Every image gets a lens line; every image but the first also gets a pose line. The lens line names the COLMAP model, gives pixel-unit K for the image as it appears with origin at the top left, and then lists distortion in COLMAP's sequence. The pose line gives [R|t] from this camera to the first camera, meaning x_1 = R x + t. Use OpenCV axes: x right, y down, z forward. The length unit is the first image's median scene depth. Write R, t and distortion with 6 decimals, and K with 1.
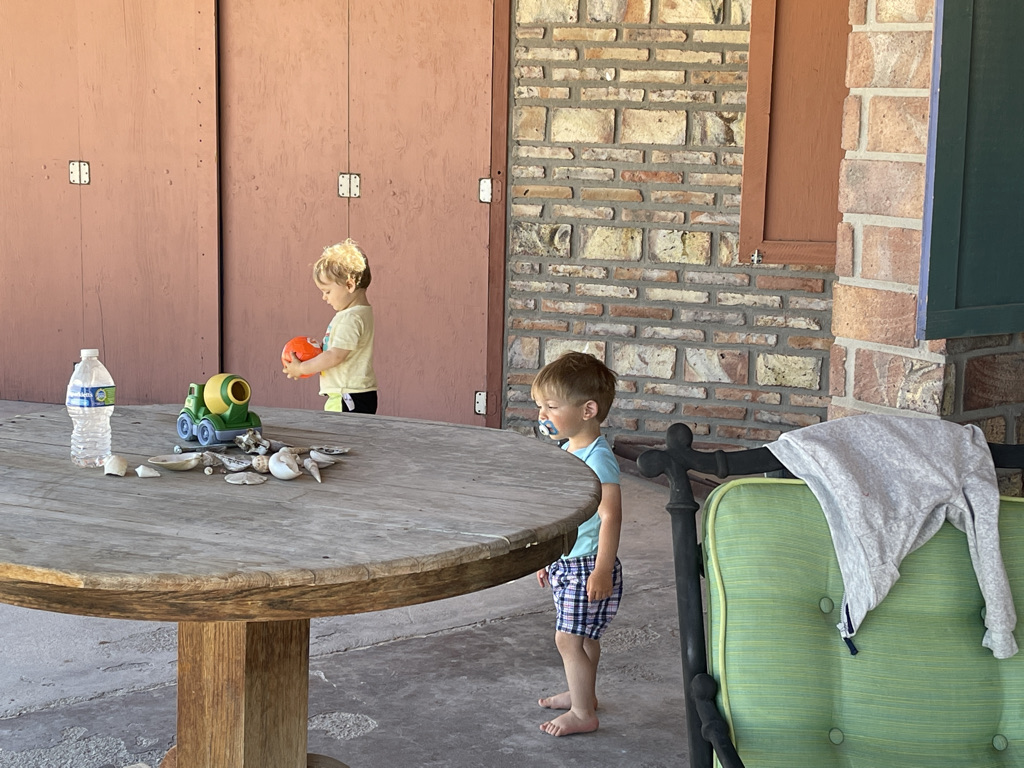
lens RADIAL K [[1681.3, 0, 512.3], [0, 1681.3, 383.0], [0, 0, 1]] dist [0.043805, 0.000000]
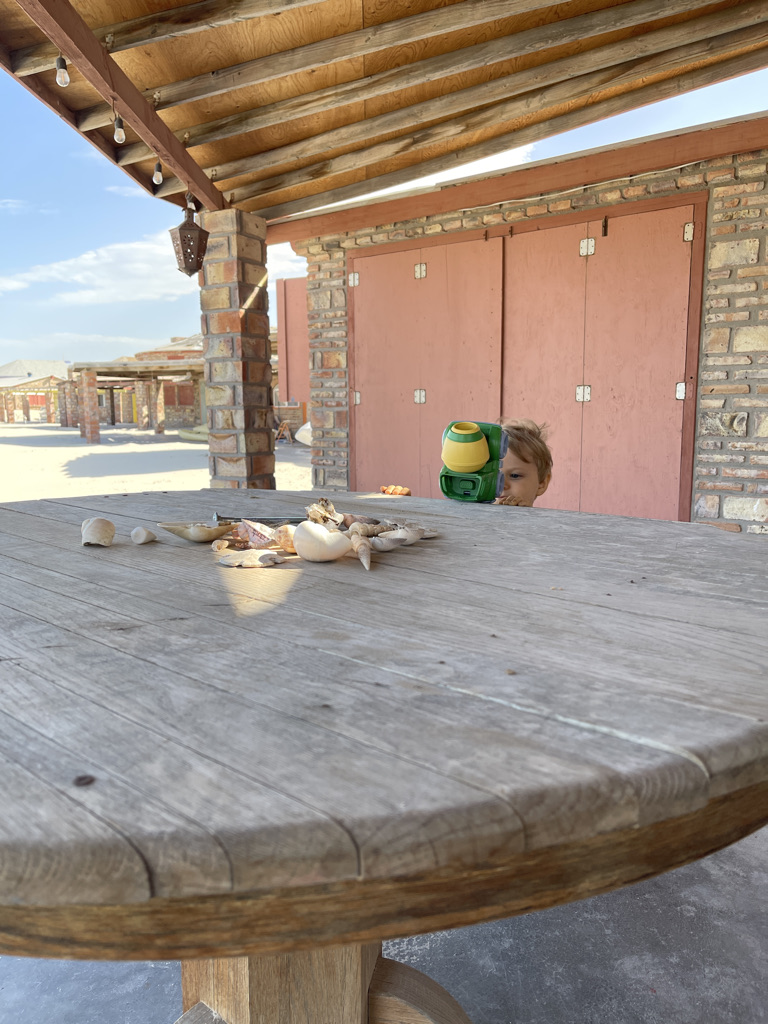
lens RADIAL K [[778.6, 0, 379.8], [0, 778.6, 516.5], [0, 0, 1]] dist [0.023092, 0.001185]
pose [[0.926963, 0.024222, -0.374369, -0.001811], [-0.037322, 0.998917, -0.027781, 0.019437], [0.373291, 0.039725, 0.926864, 0.305899]]
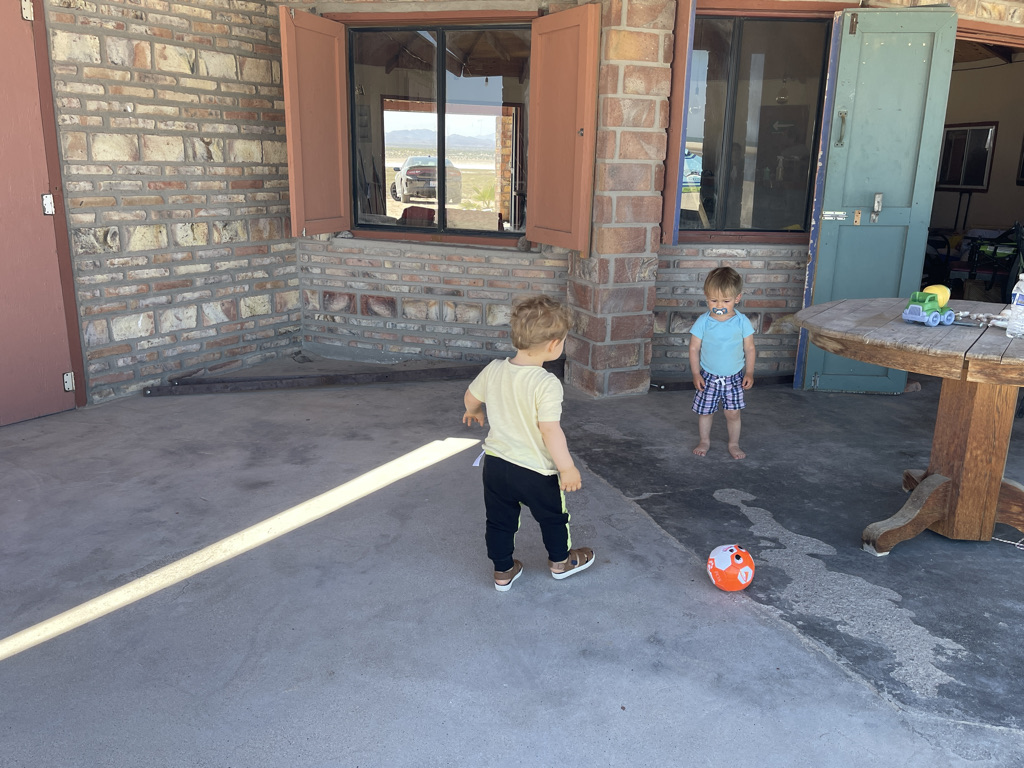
lens RADIAL K [[836.3, 0, 513.0], [0, 836.3, 392.3], [0, 0, 1]] dist [0.018684, -0.044977]
pose [[0.250629, -0.273826, 0.928550, -0.527579], [0.149827, 0.958578, 0.242240, -0.083335], [-0.956419, 0.078409, 0.281274, 0.545119]]
